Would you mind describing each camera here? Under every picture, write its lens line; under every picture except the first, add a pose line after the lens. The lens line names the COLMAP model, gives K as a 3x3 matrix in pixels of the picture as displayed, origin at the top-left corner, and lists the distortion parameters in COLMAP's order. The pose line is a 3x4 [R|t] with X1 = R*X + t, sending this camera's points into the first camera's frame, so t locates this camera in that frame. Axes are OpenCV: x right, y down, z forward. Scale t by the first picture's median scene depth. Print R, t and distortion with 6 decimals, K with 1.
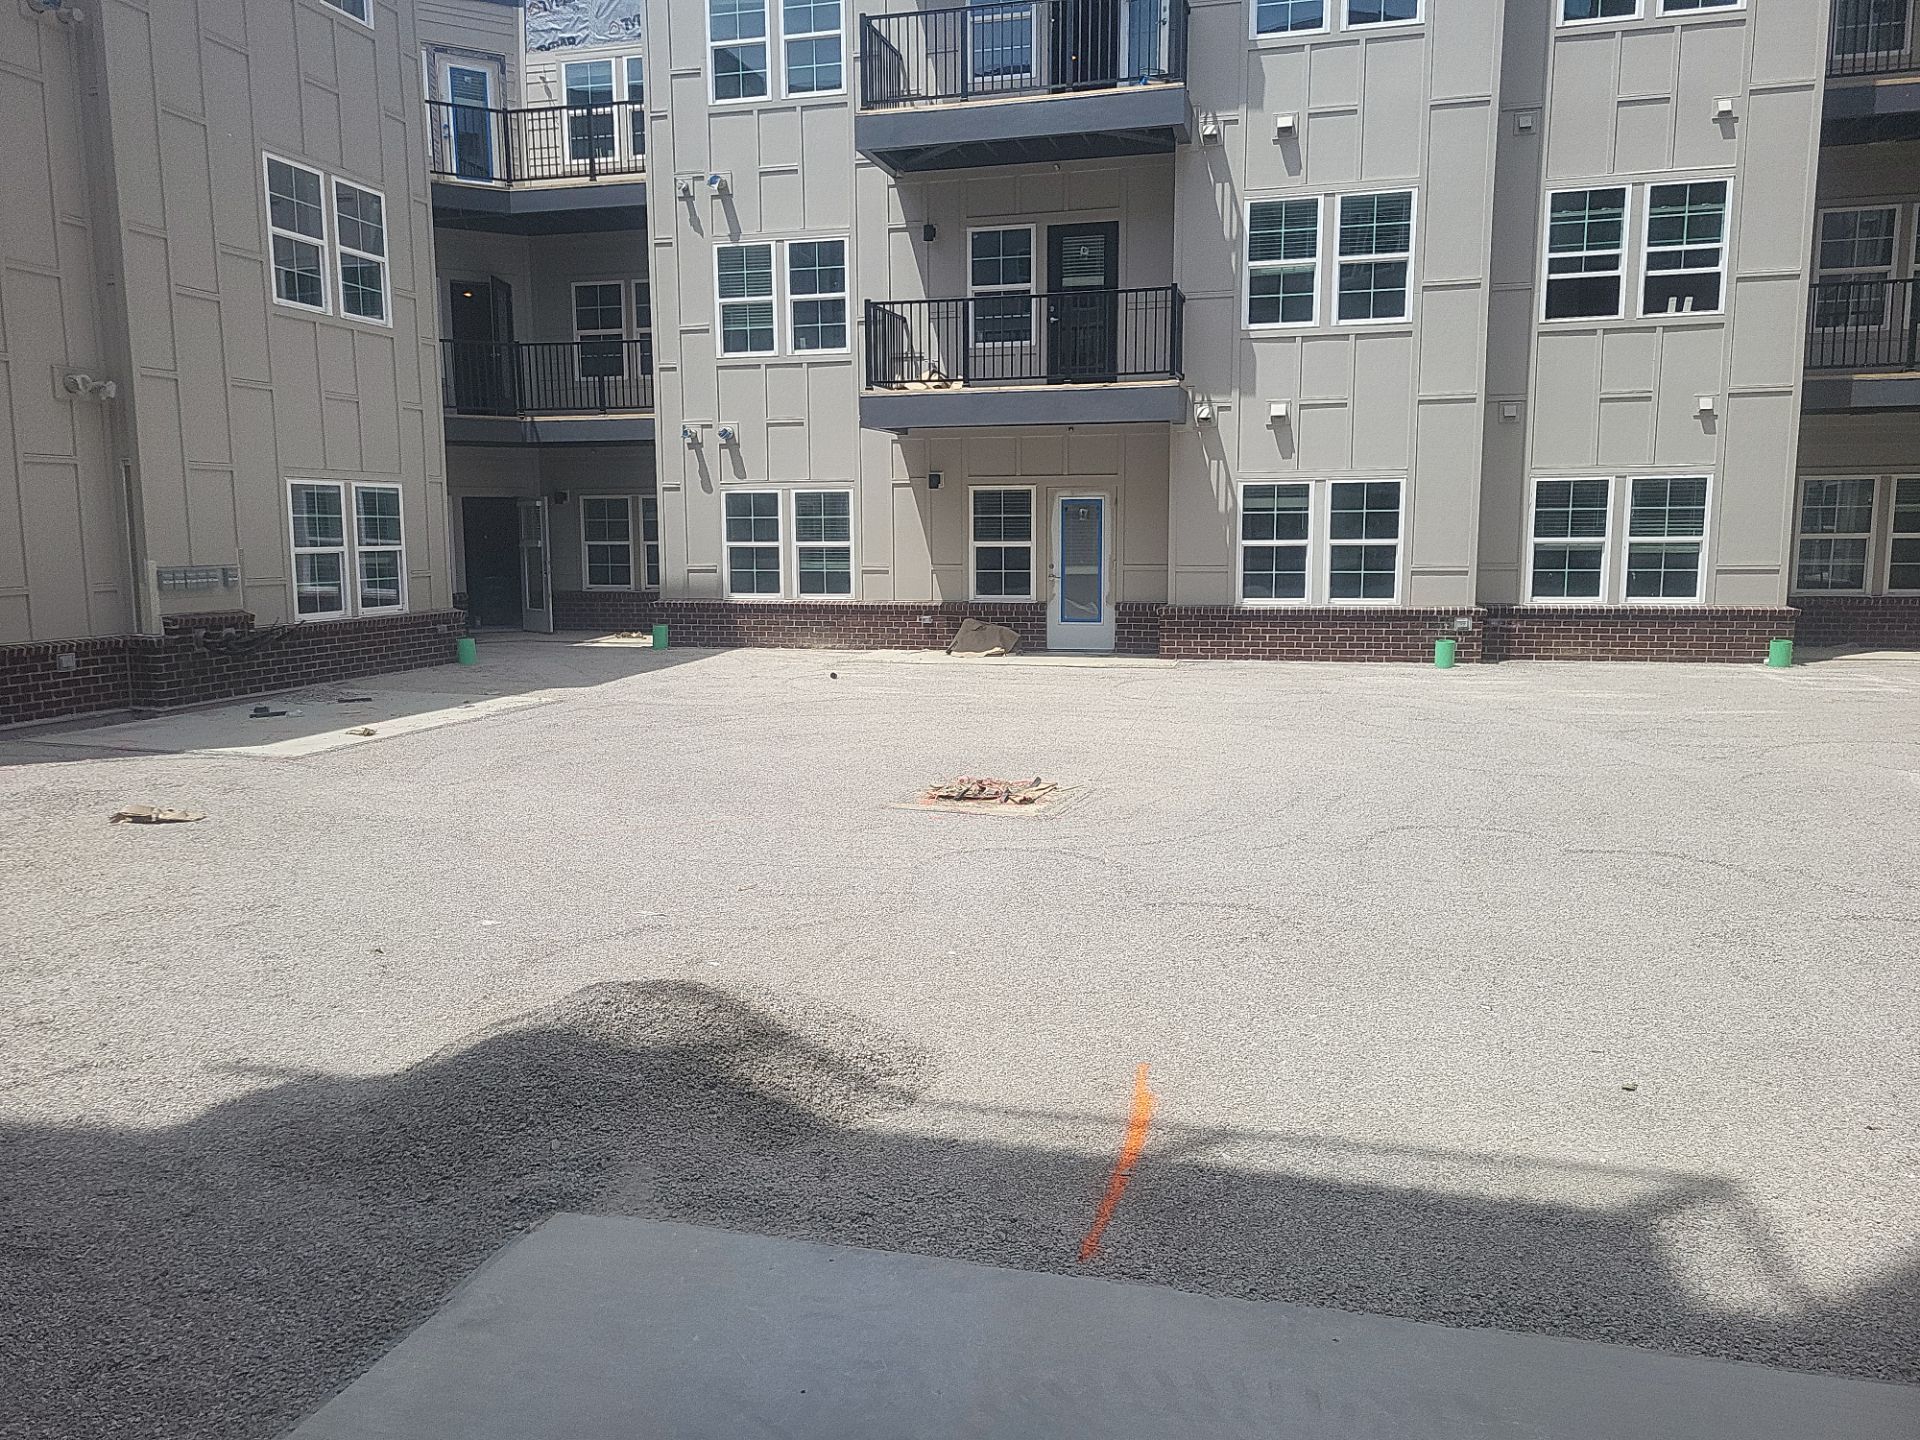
lens RADIAL K [[1430.1, 0, 953.4], [0, 1430.1, 710.1], [0, 0, 1]] dist [0.046125, -0.033328]
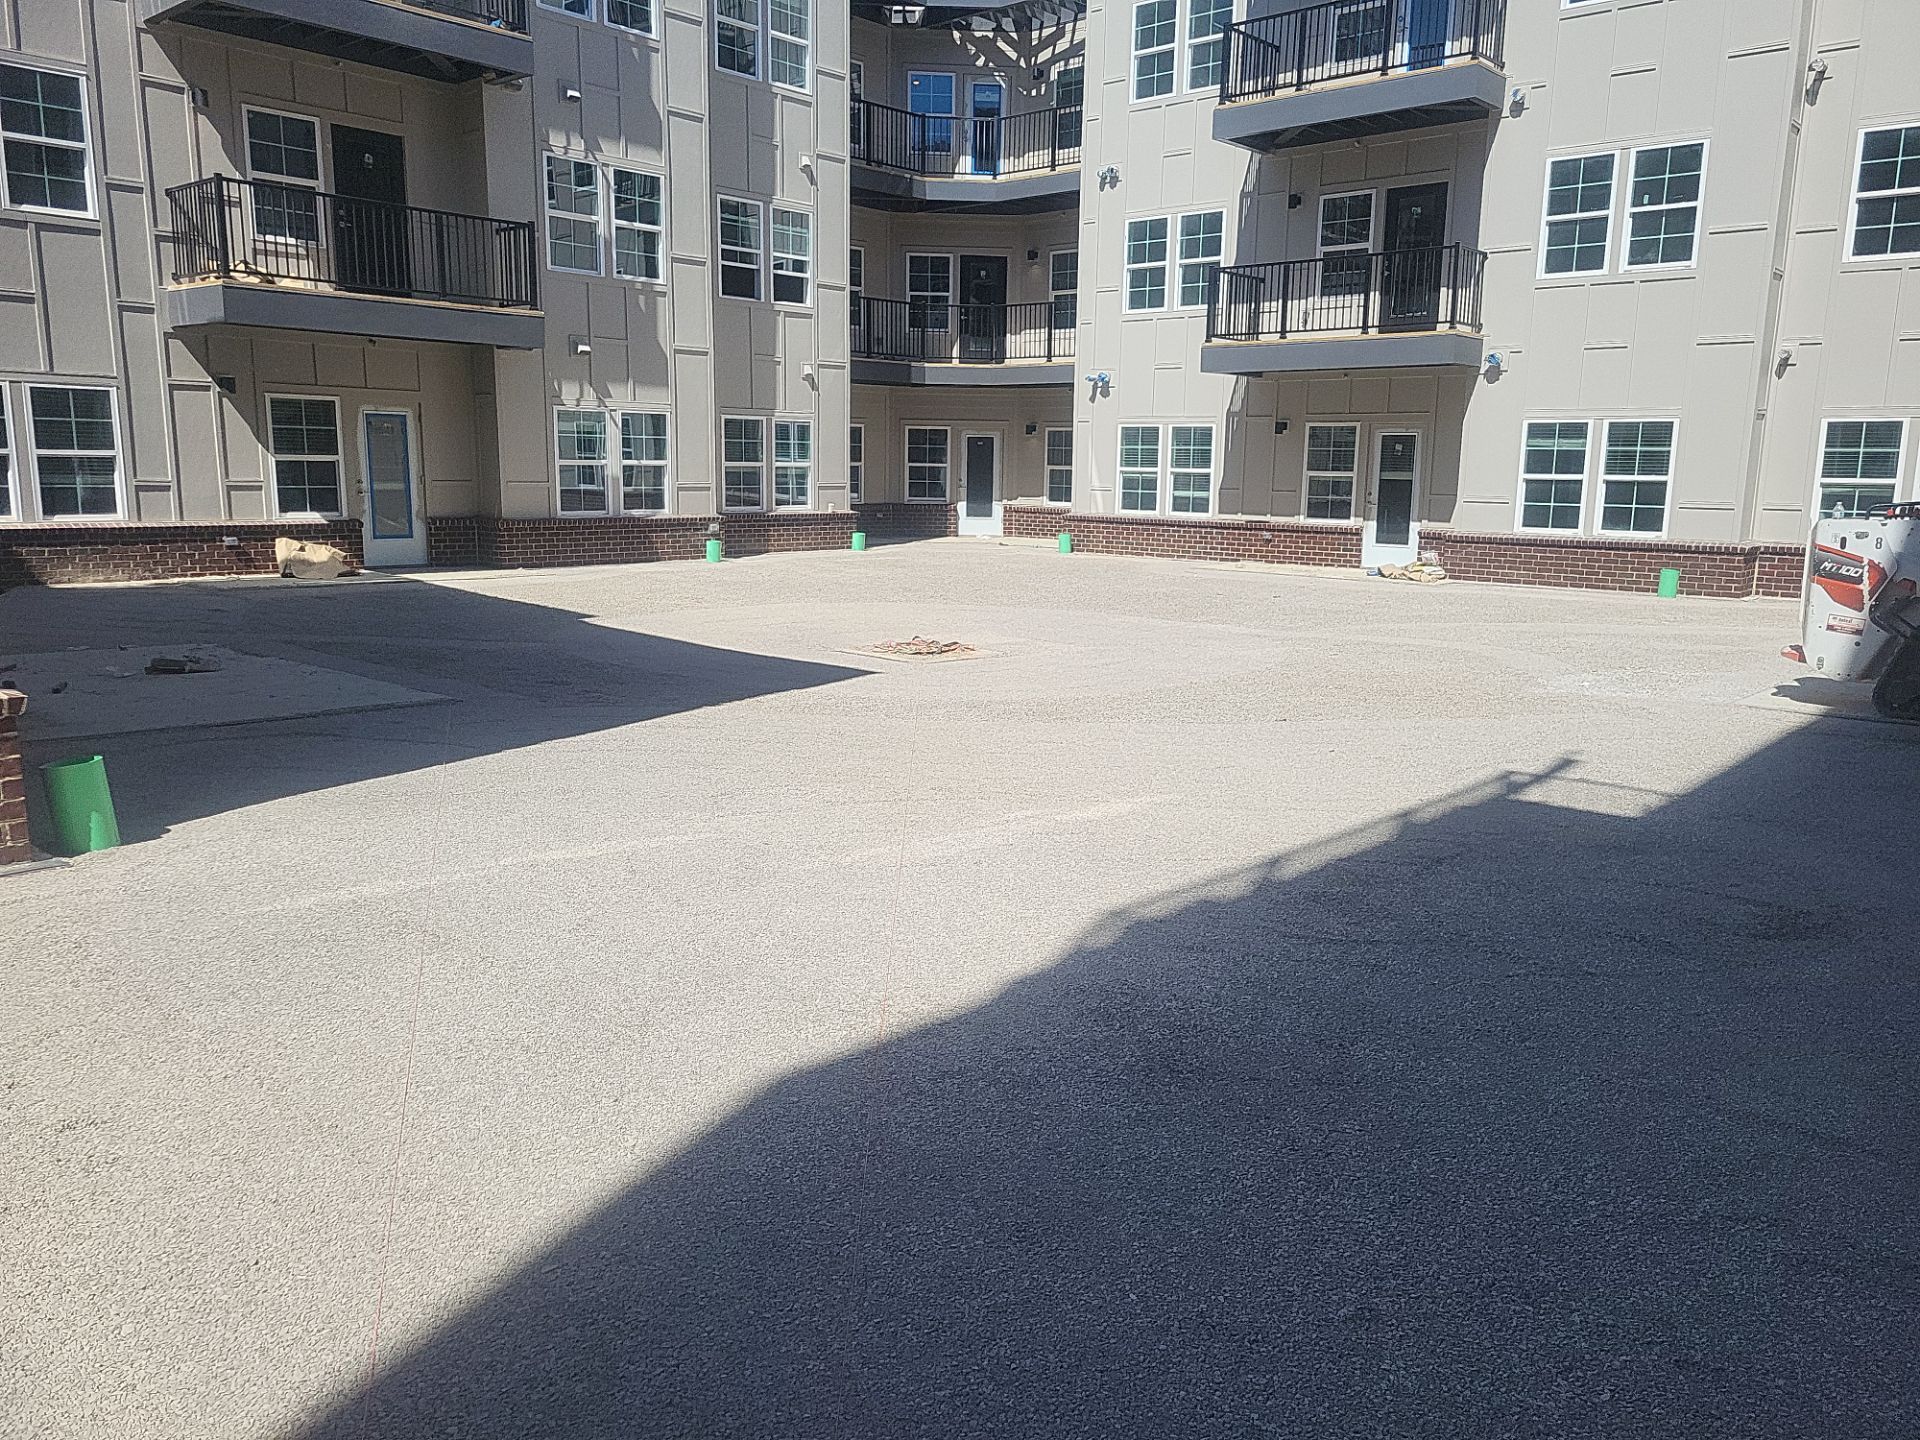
lens RADIAL K [[1430.1, 0, 949.7], [0, 1430.1, 722.2], [0, 0, 1]] dist [0.046125, -0.033328]
pose [[0.457220, -0.148588, 0.876853, -0.613679], [0.089568, 0.988625, 0.120825, -0.020036], [-0.884832, 0.023294, 0.465327, 0.181440]]
